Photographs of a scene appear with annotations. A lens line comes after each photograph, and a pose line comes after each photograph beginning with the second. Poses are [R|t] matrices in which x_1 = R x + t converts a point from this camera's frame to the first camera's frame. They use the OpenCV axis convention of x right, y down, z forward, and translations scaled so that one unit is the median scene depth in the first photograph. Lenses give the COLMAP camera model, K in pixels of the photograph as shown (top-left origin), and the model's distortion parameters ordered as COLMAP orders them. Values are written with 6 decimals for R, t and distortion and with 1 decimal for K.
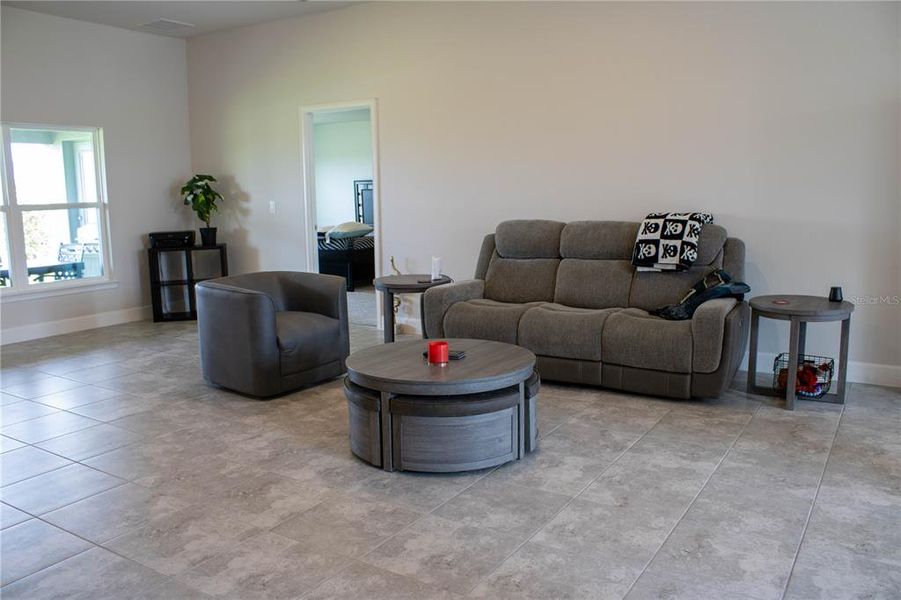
lens RADIAL K [[722.3, 0, 447.7], [0, 722.3, 300.0], [0, 0, 1]] dist [-0.088840, 0.012920]
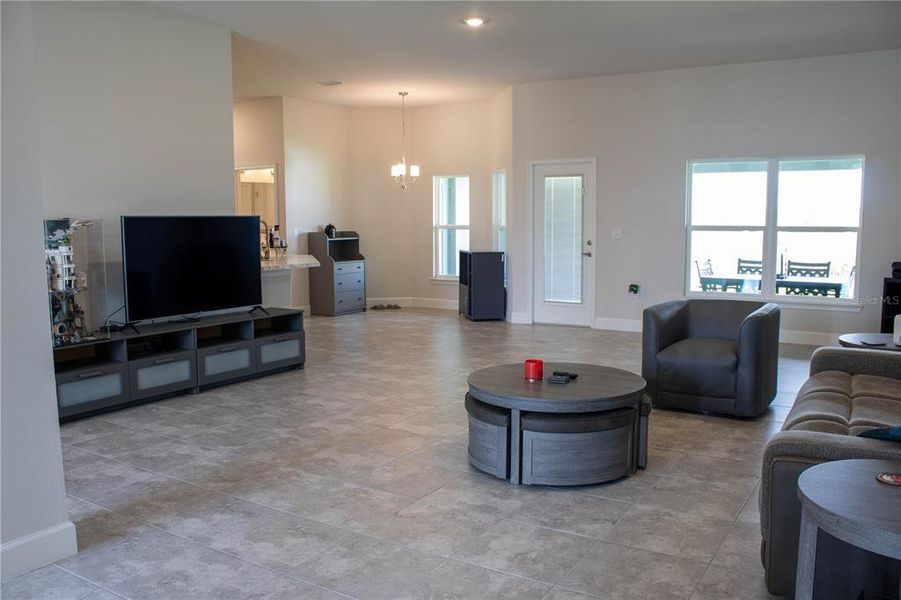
lens RADIAL K [[722.3, 0, 448.2], [0, 722.3, 304.0], [0, 0, 1]] dist [-0.088840, 0.012920]
pose [[0.014577, 0.122245, -0.992393, 1.138337], [-0.140322, 0.982926, 0.119017, -0.145259], [0.989999, 0.137520, 0.031482, 0.888769]]
